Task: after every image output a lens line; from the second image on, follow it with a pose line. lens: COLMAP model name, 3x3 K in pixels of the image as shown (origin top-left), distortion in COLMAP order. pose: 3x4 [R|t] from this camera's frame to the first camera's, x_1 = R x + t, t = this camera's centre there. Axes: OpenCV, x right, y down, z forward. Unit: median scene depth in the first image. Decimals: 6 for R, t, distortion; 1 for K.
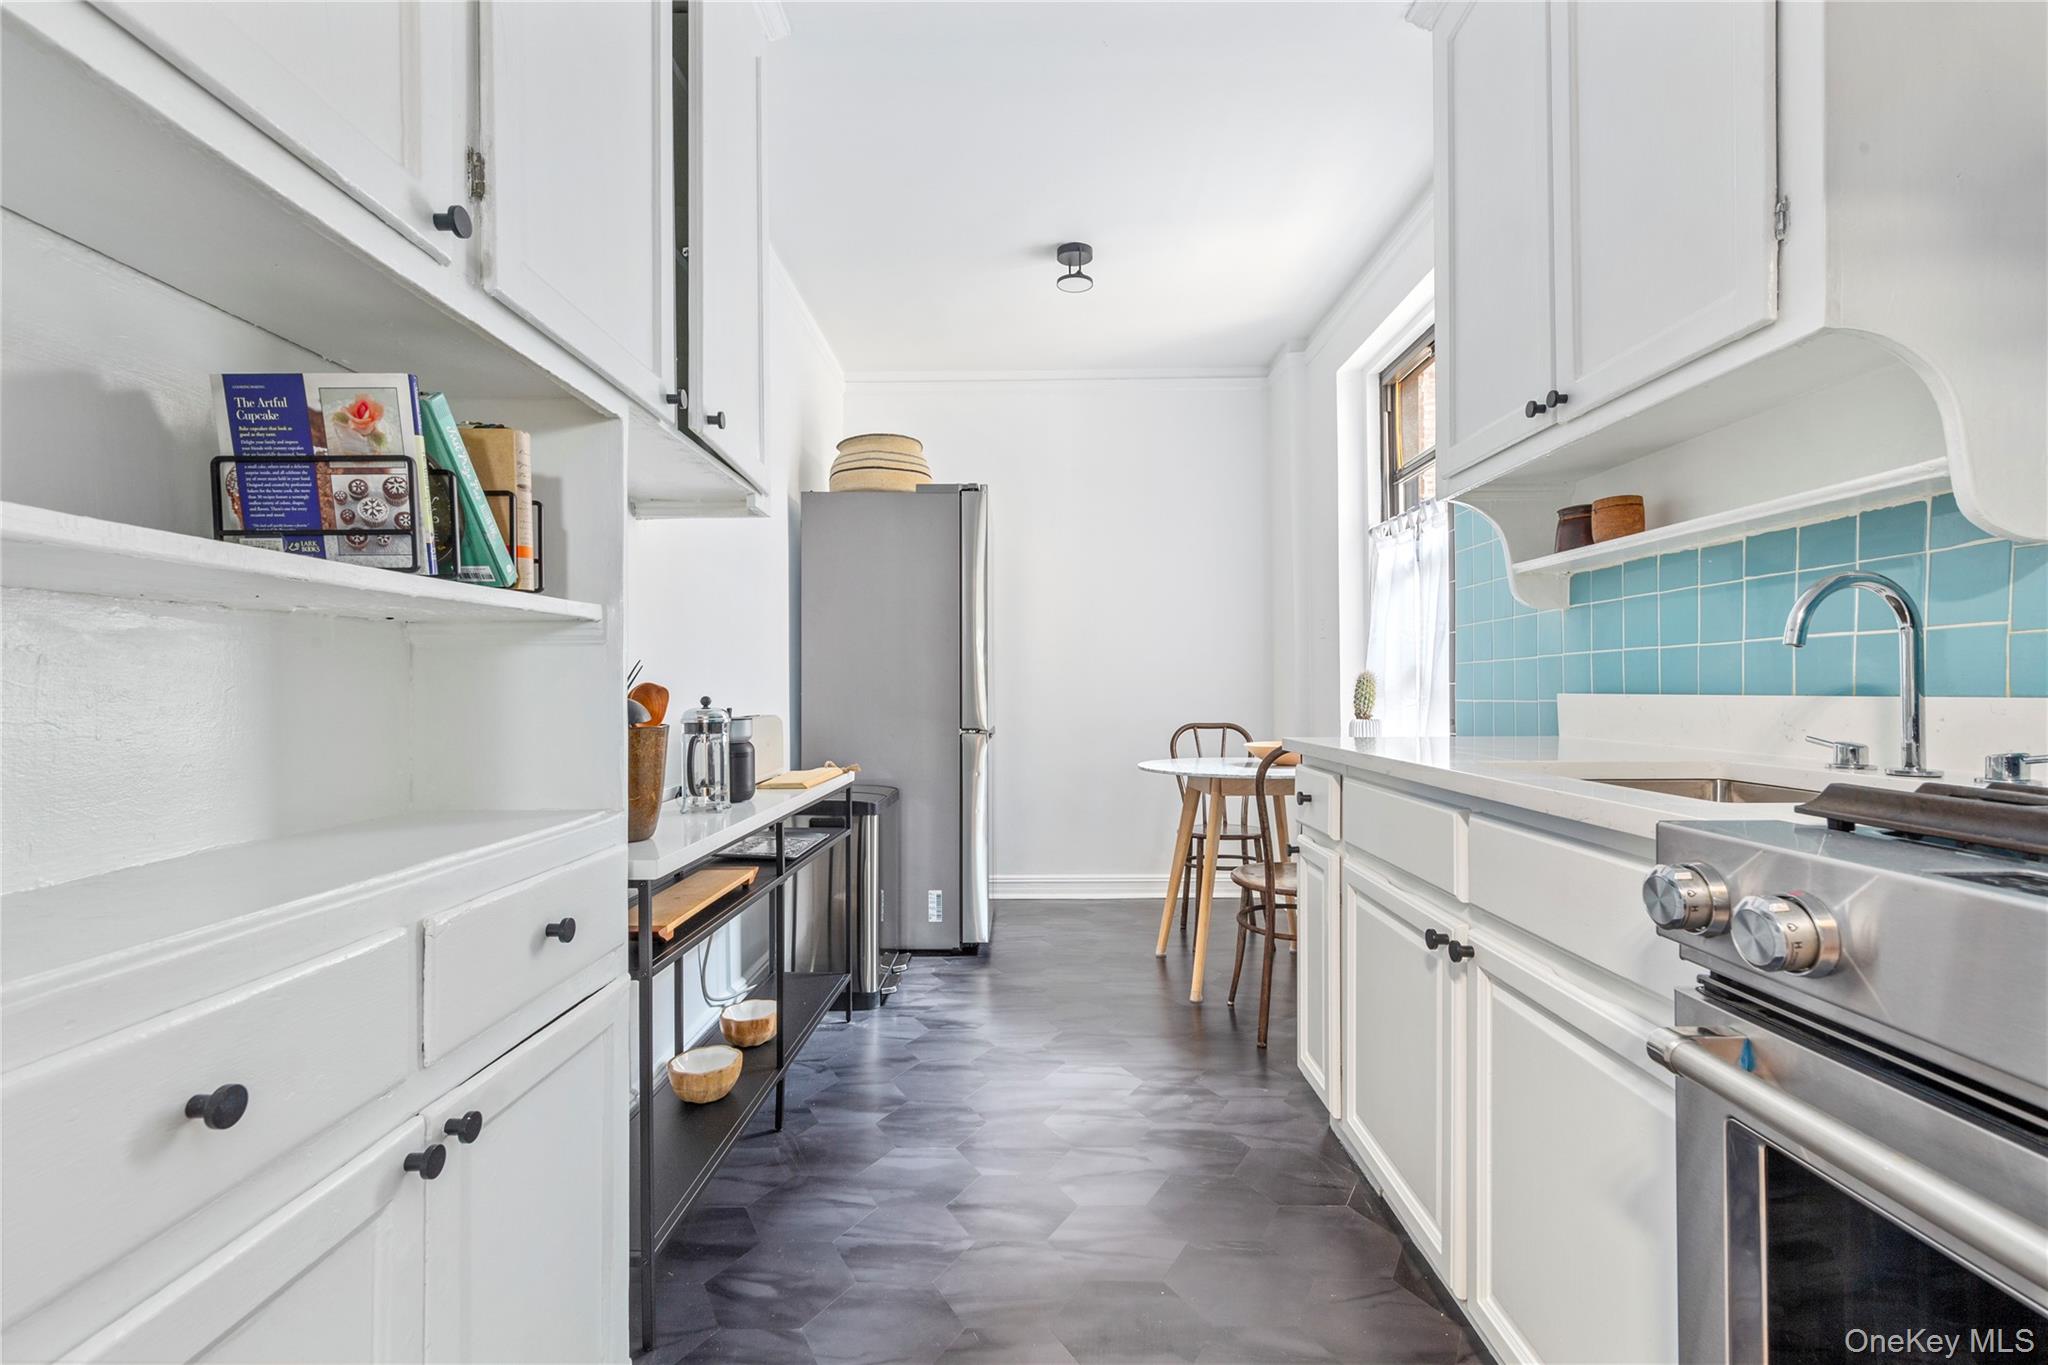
lens RADIAL K [[932.6, 0, 1022.3], [0, 932.6, 681.6], [0, 0, 1]] dist [0.002853, -0.001127]
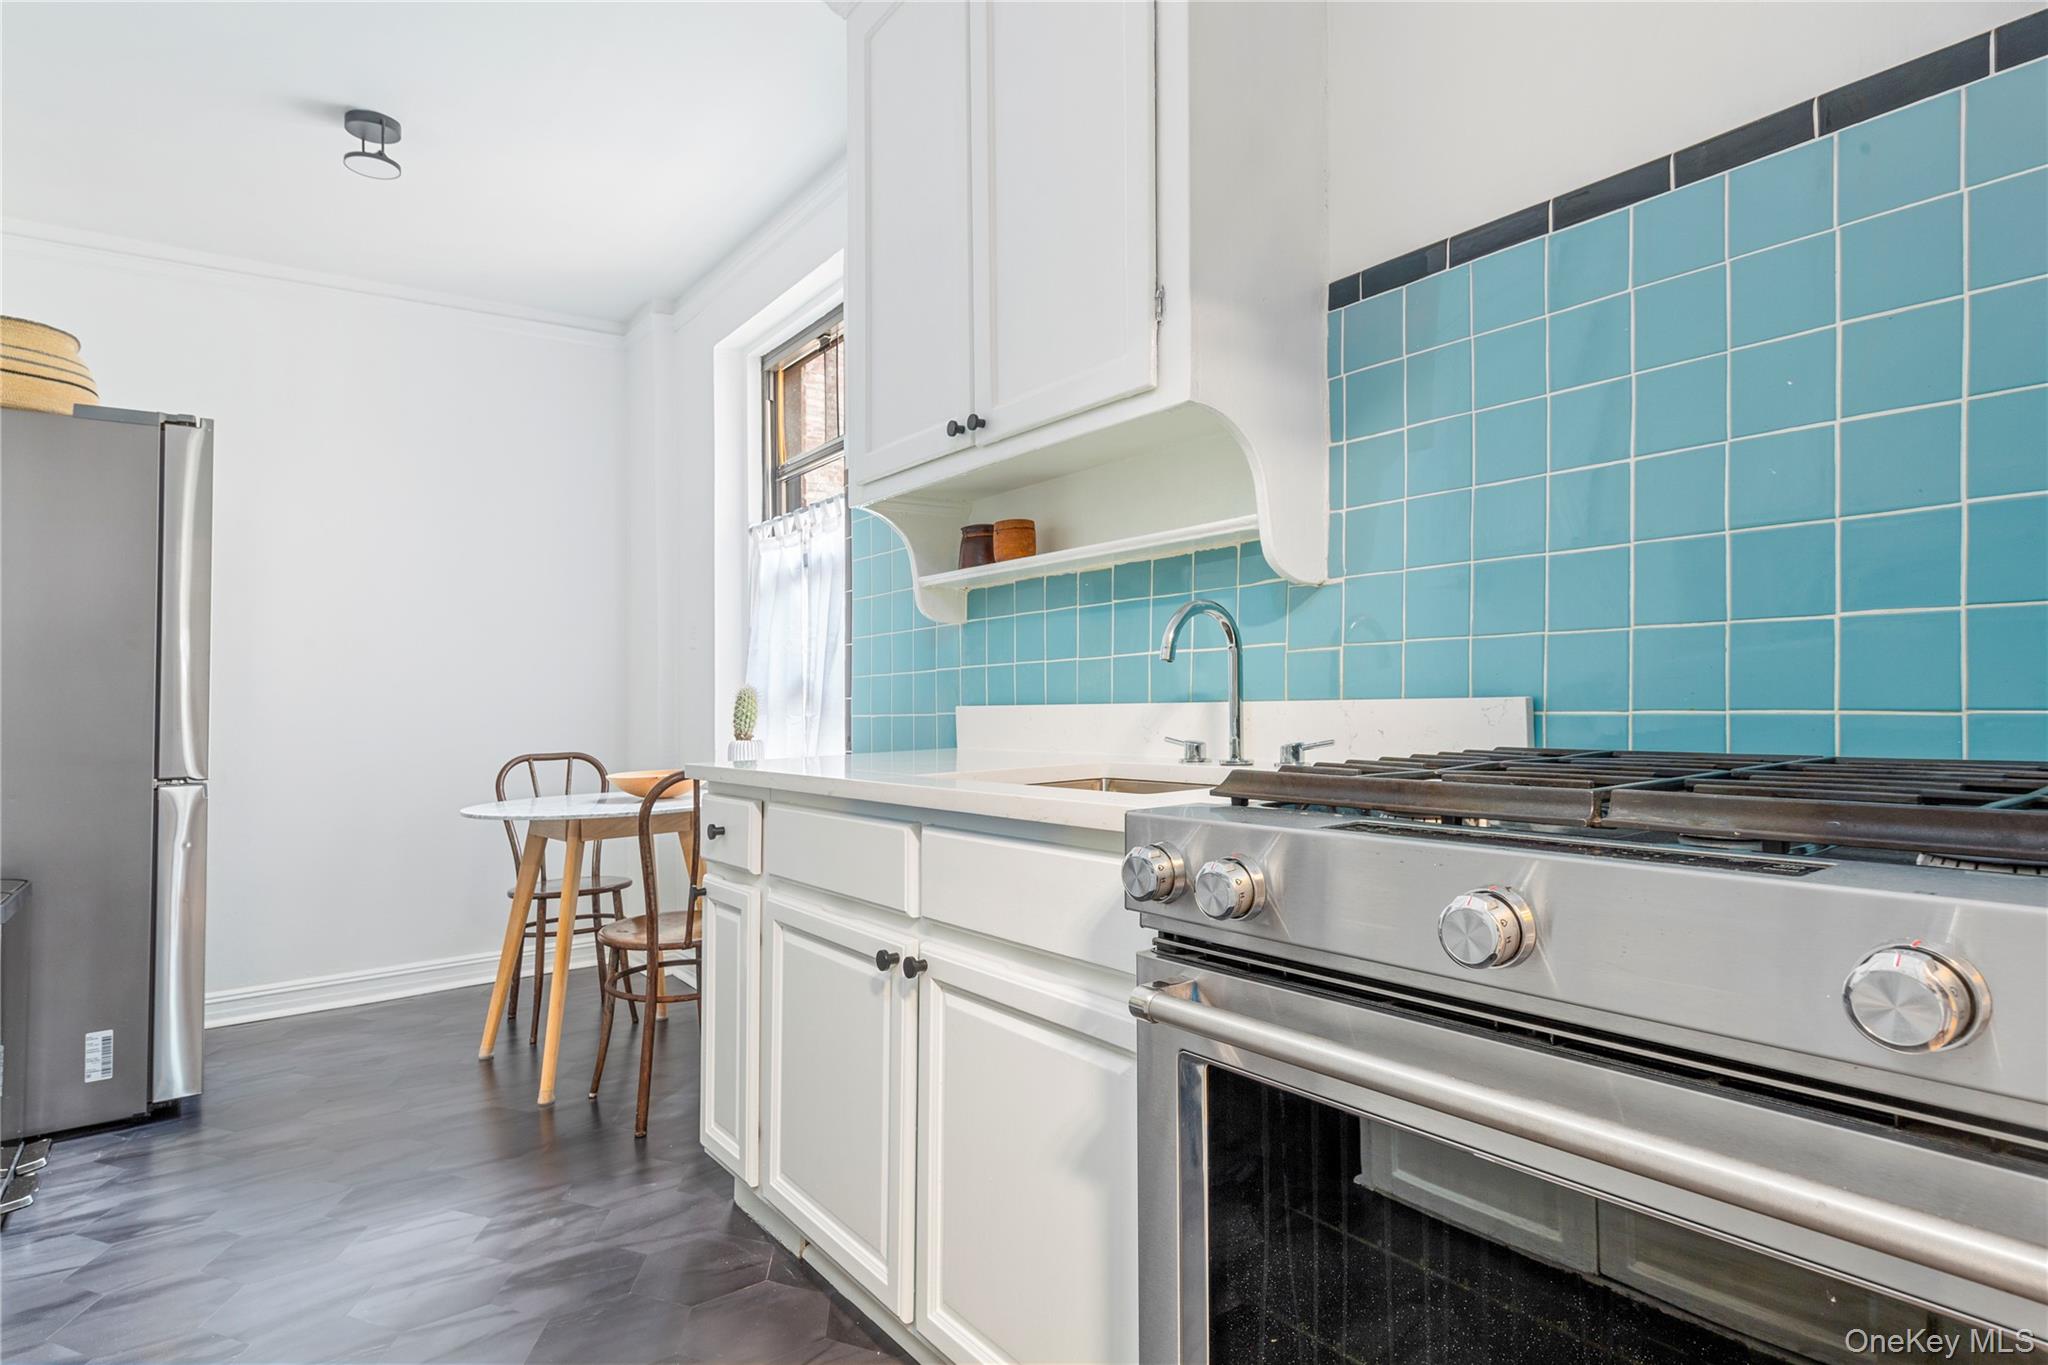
lens RADIAL K [[1110.8, 0, 1026.5], [0, 1110.8, 689.4], [0, 0, 1]] dist [-0.001074, -0.000919]
pose [[0.796555, -0.011187, 0.604462, -0.081626], [0.016911, 0.999850, -0.003781, 0.000220], [-0.604329, 0.013234, 0.796625, -0.009690]]
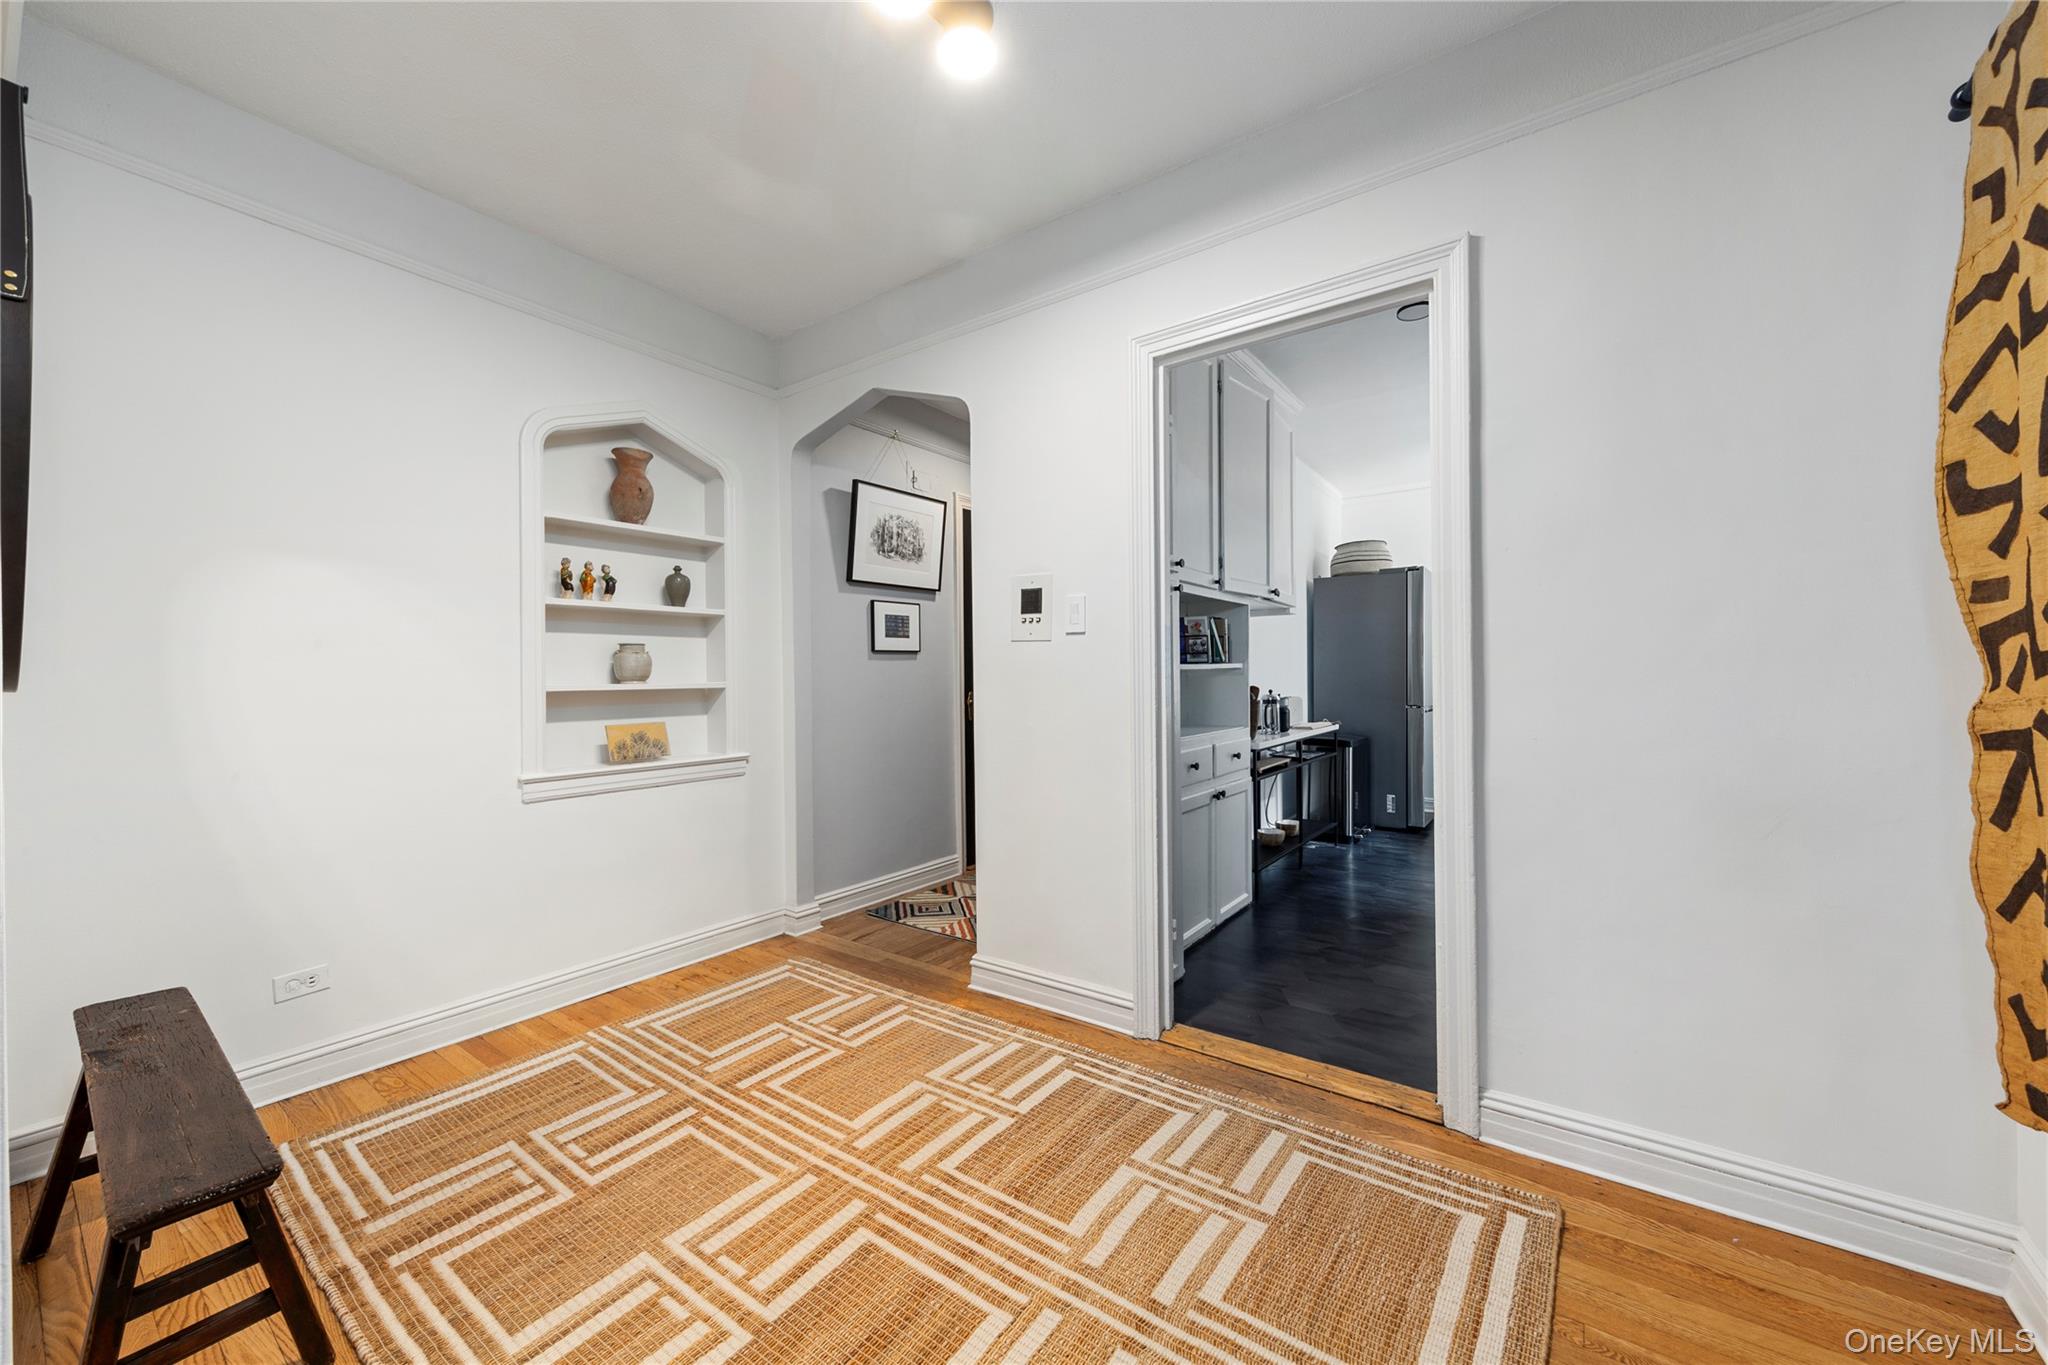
lens RADIAL K [[803.0, 0, 1020.8], [0, 803.0, 683.4], [0, 0, 1]] dist [0.002483, 0.000238]
pose [[0.825981, 0.006429, -0.563662, 0.349361], [0.007753, 0.999711, 0.022763, -0.058647], [0.563645, -0.023172, 0.825692, -1.251432]]
